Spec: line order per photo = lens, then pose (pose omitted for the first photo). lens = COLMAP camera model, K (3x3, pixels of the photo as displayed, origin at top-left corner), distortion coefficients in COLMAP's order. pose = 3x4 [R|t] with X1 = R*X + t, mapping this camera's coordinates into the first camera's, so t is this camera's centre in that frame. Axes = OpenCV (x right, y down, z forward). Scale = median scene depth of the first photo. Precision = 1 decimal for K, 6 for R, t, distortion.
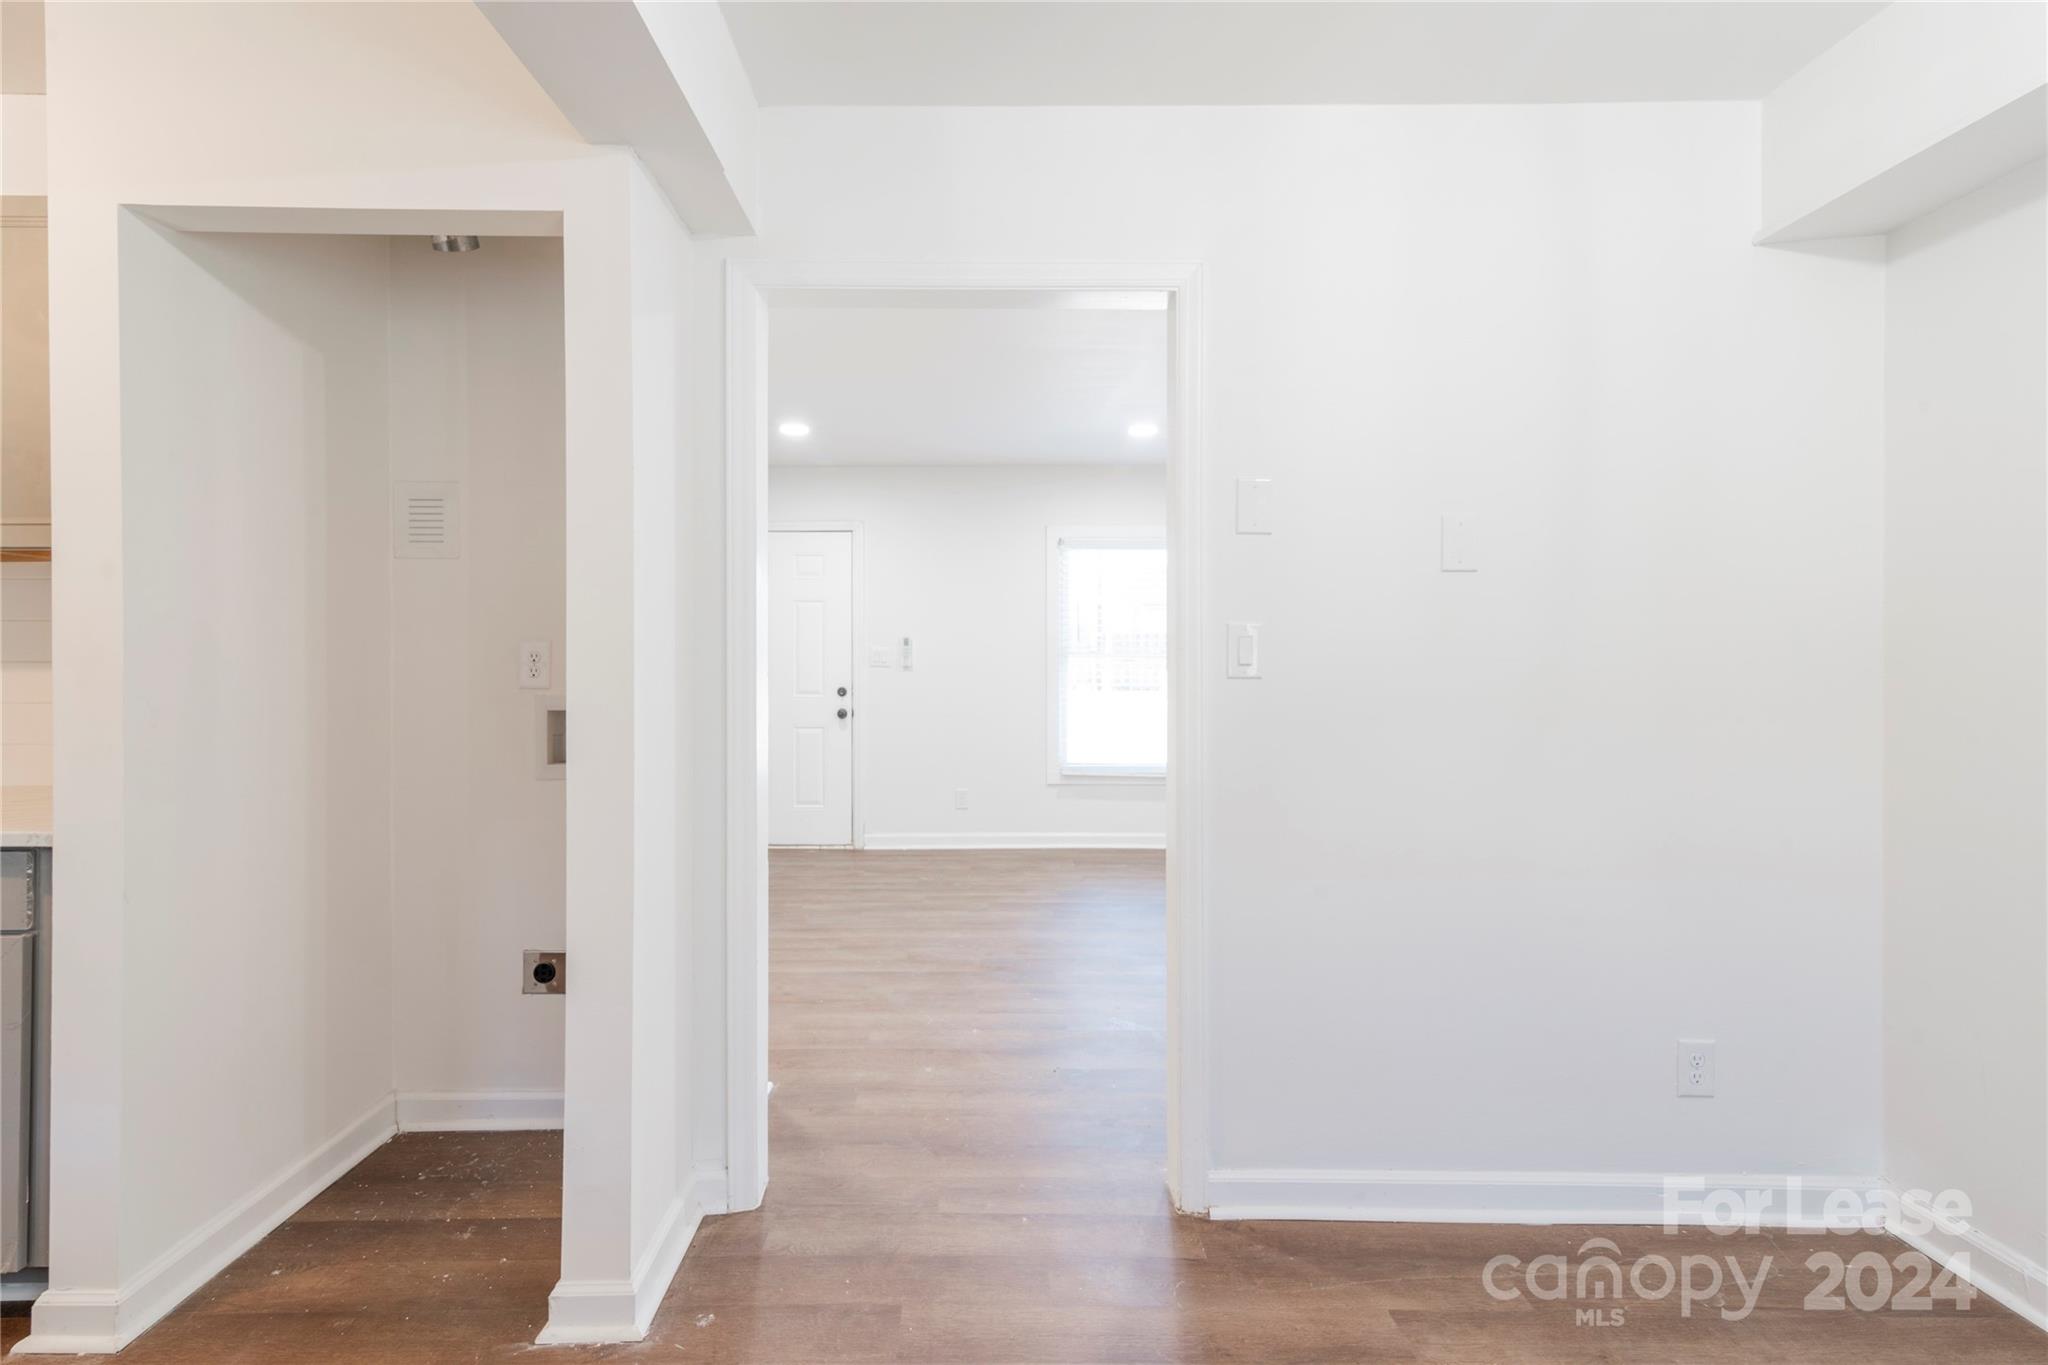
lens RADIAL K [[961.8, 0, 1013.2], [0, 961.8, 673.6], [0, 0, 1]] dist [0.025856, -0.002548]
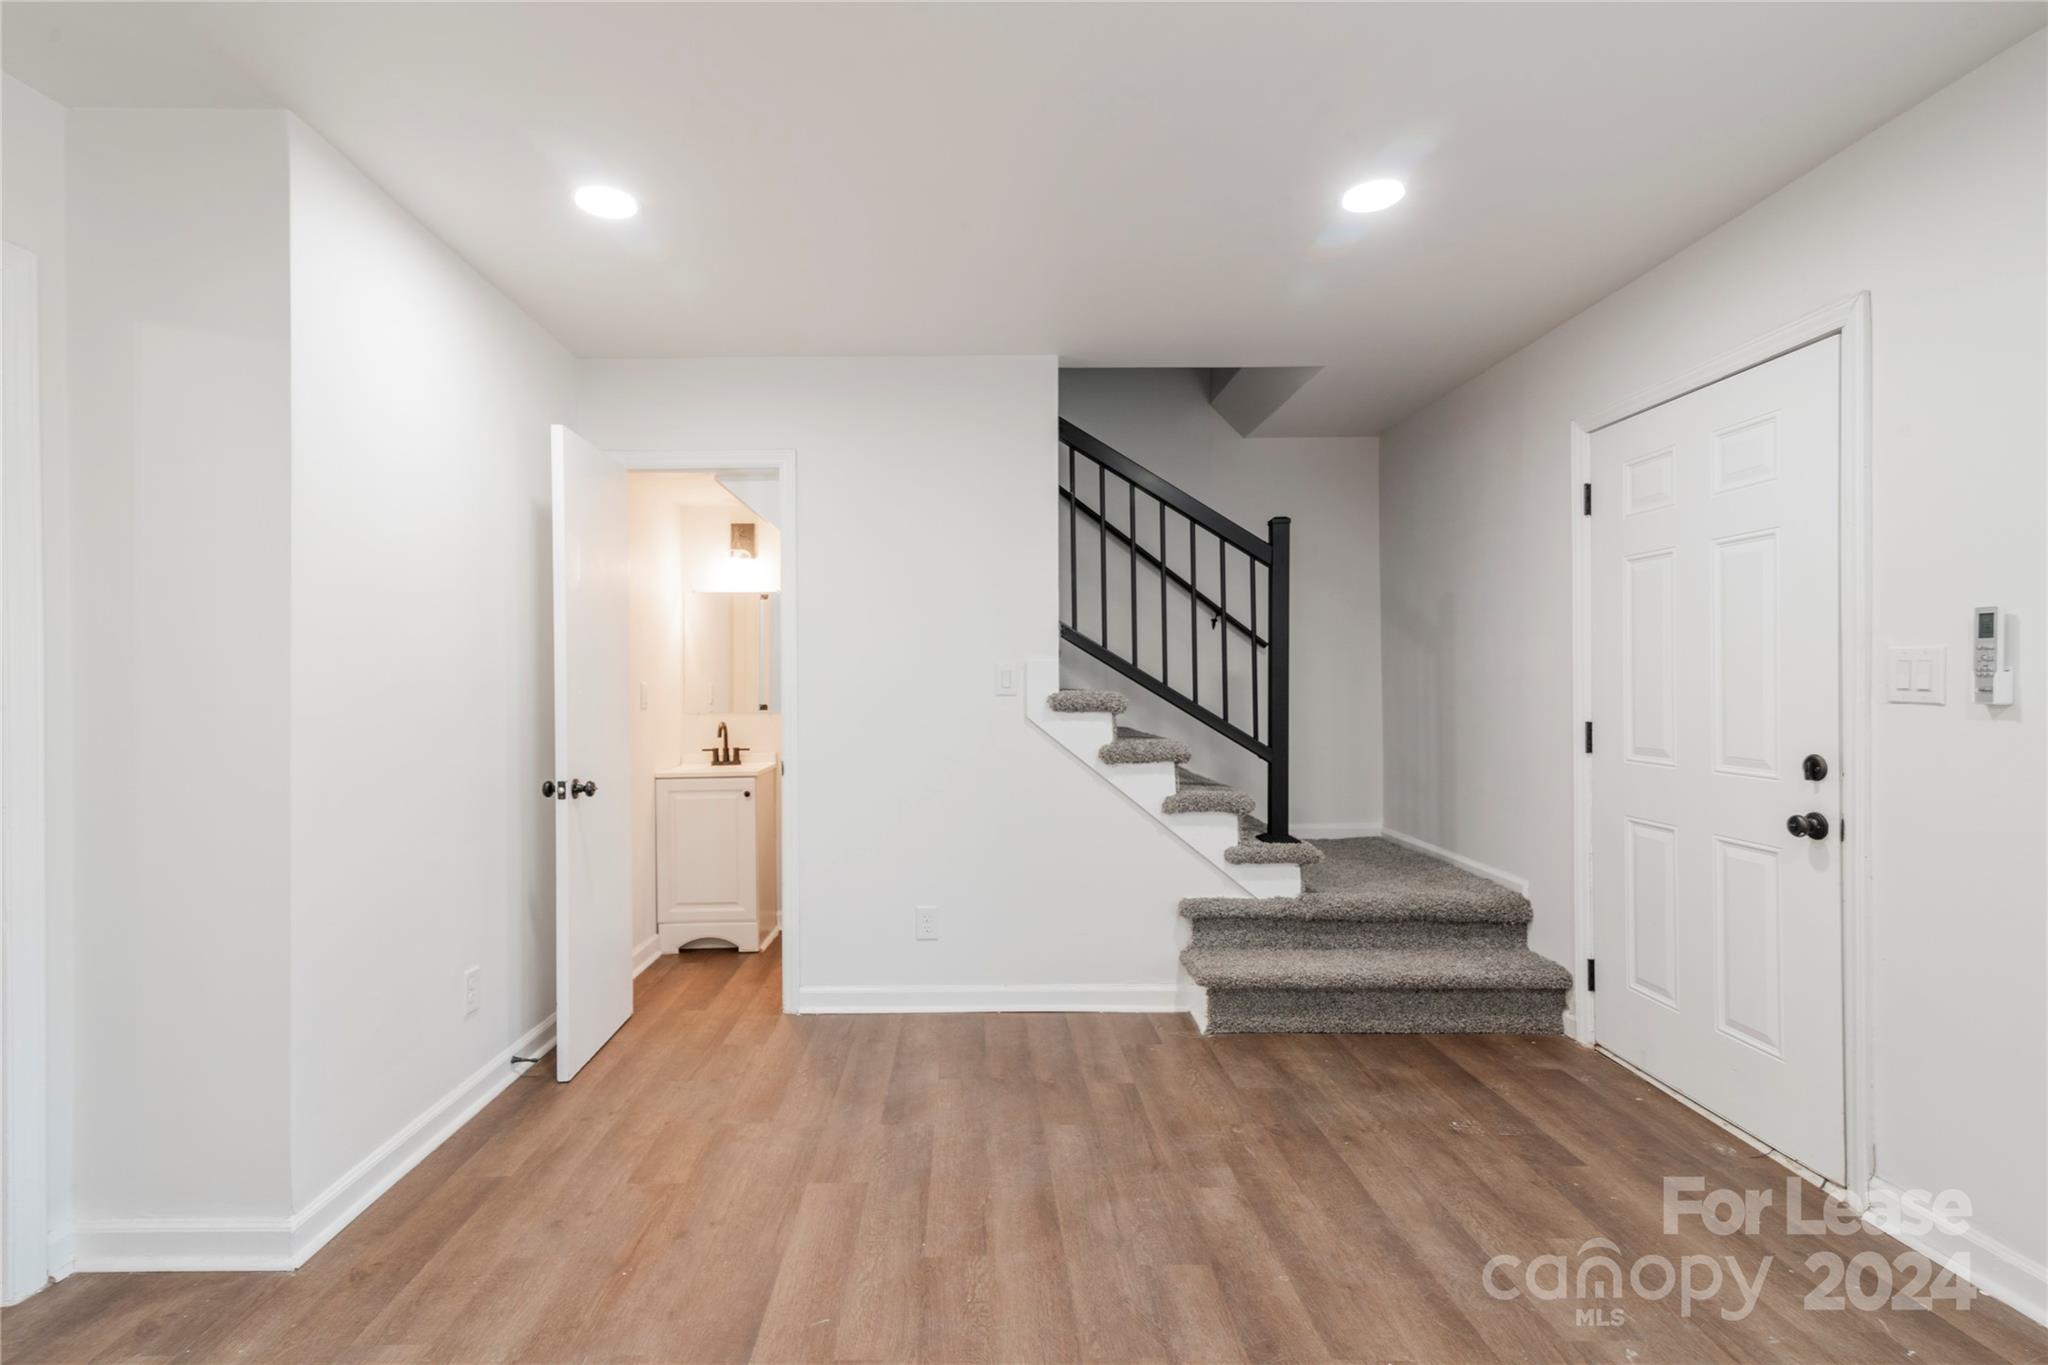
lens RADIAL K [[961.8, 0, 941.7], [0, 961.8, 684.8], [0, 0, 1]] dist [0.025856, -0.002548]
pose [[-0.031355, 0.000490, -0.999508, 0.217732], [-0.006192, 0.999981, 0.000684, -0.011917], [0.999489, 0.006210, -0.031352, 0.679092]]
